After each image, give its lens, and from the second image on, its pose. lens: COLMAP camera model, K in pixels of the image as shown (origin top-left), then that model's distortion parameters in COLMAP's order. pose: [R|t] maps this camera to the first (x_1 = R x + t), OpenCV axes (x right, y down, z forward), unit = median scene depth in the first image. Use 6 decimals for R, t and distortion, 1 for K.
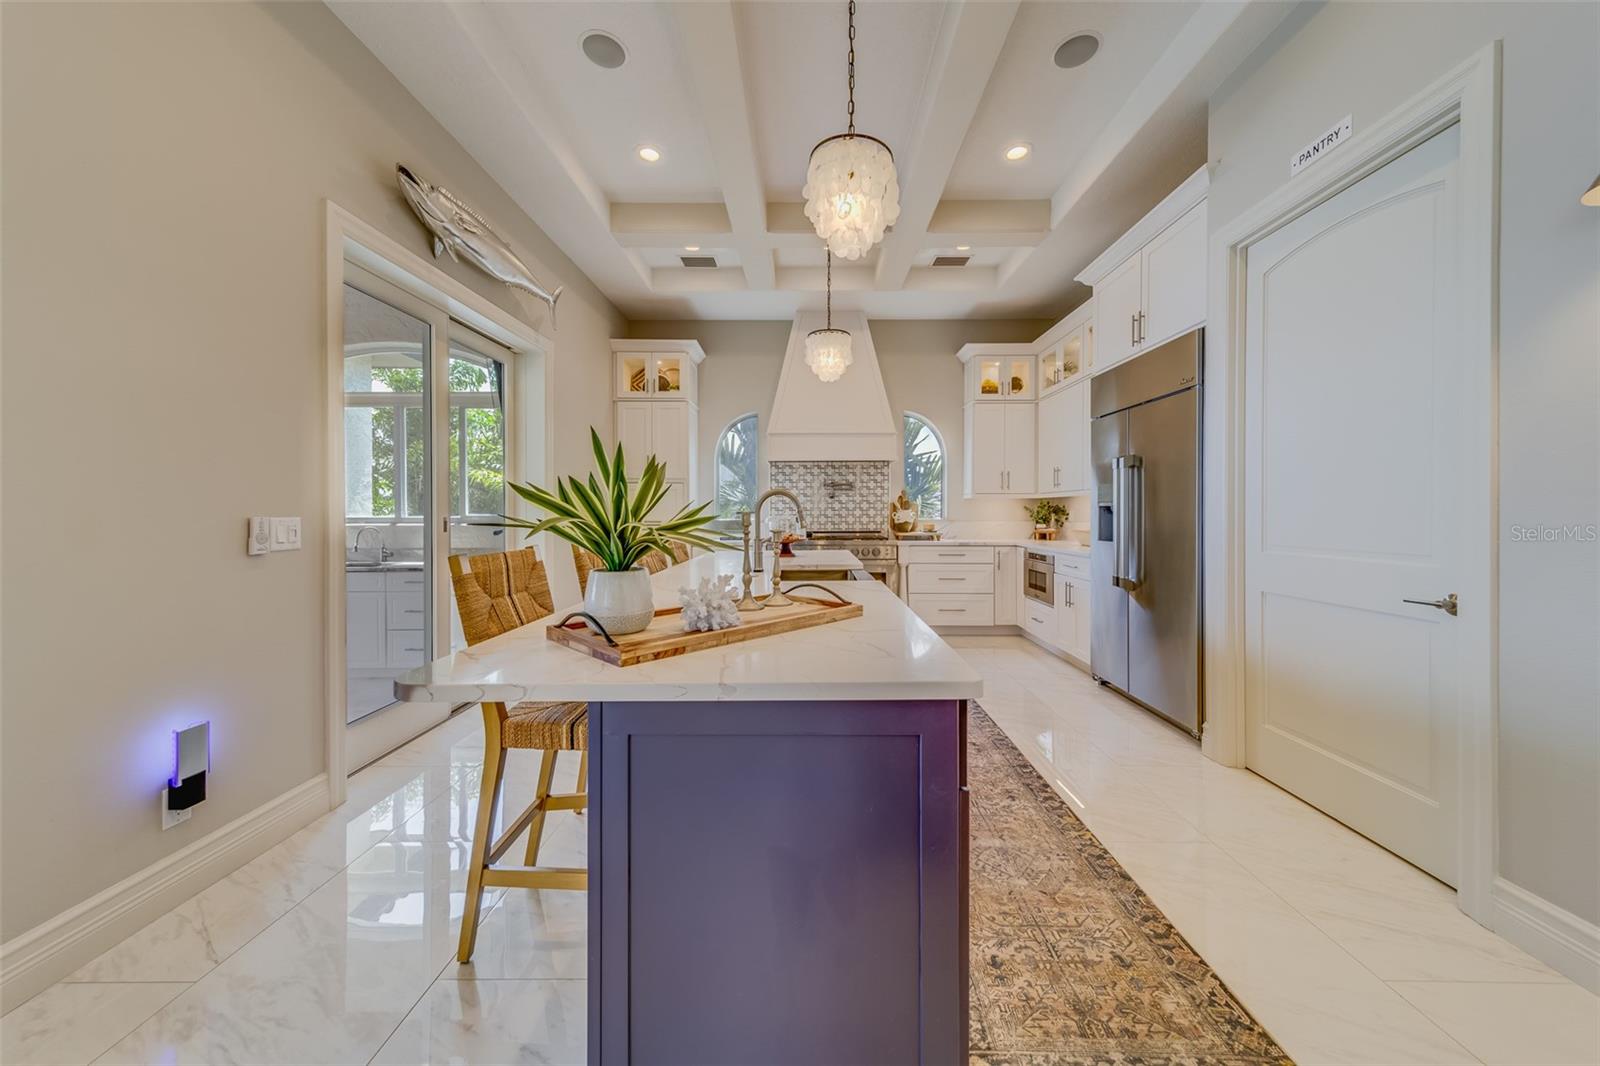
lens RADIAL K [[545.6, 0, 800.0], [0, 545.6, 533.0], [0, 0, 1]] dist [0.000965, -0.000020]
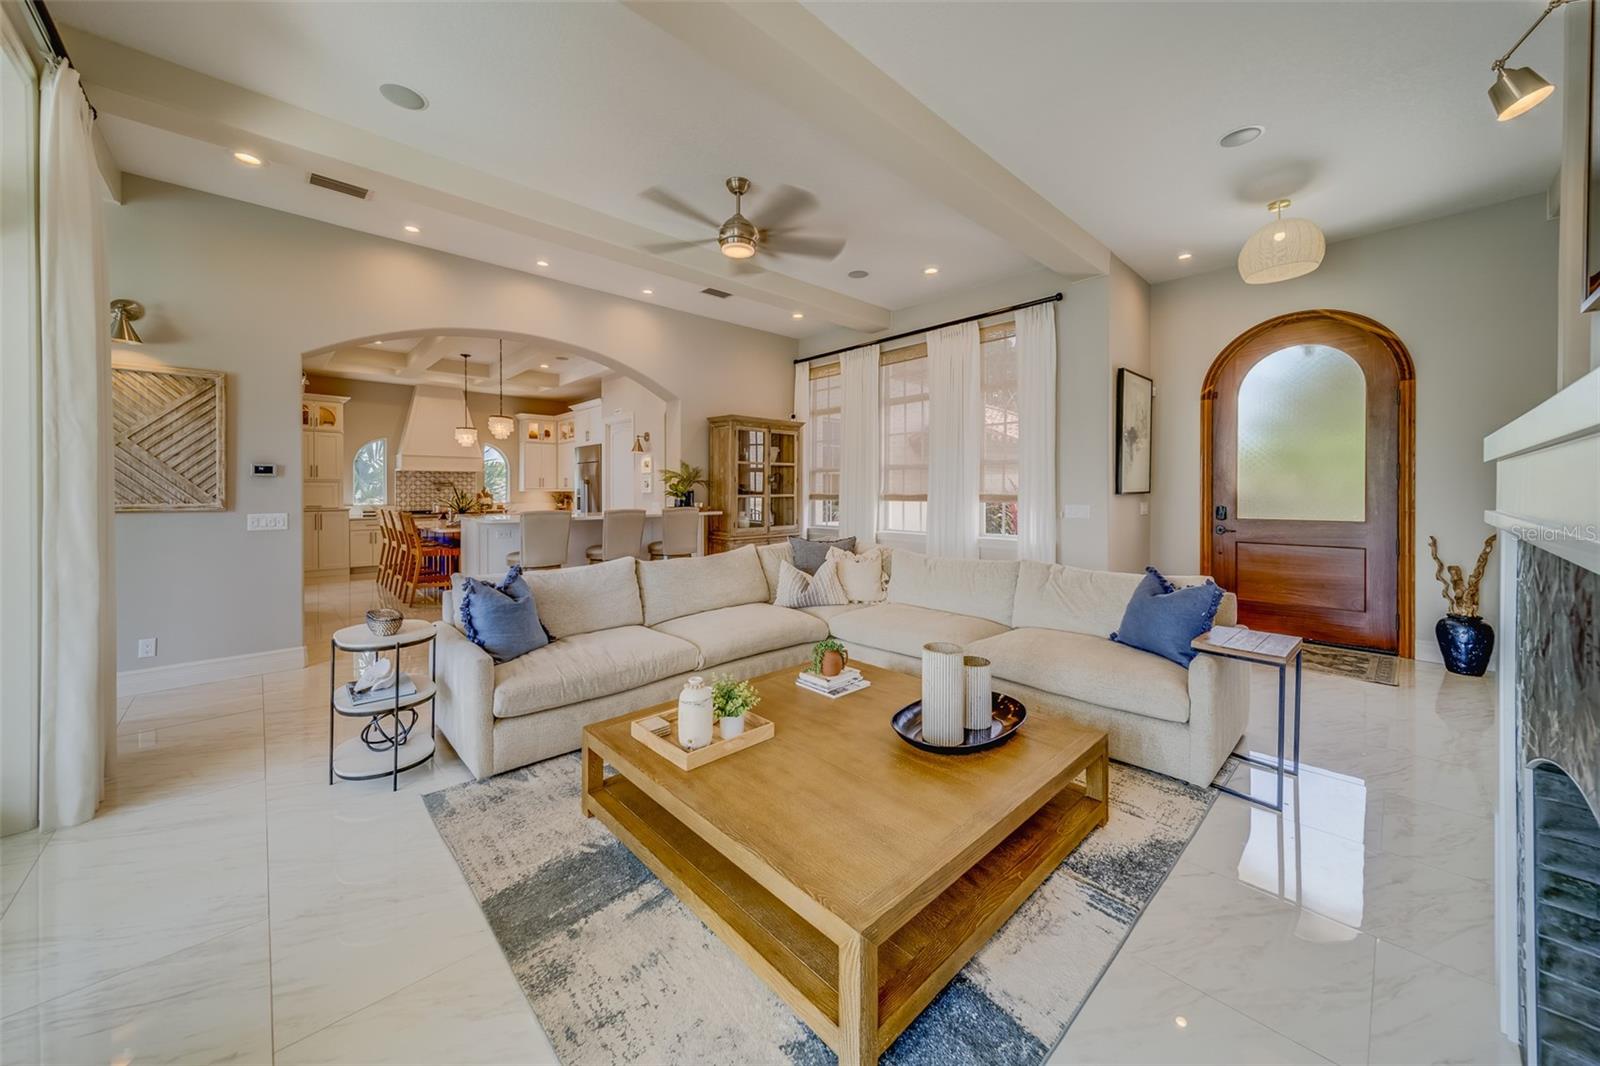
lens RADIAL K [[579.3, 0, 804.9], [0, 579.3, 505.8], [0, 0, 1]] dist [-0.000276, 0.005729]
pose [[0.709547, -0.019495, 0.704389, -0.441152], [0.030282, 0.999537, -0.002840, 0.024986], [-0.704008, 0.023346, 0.709809, -1.185386]]
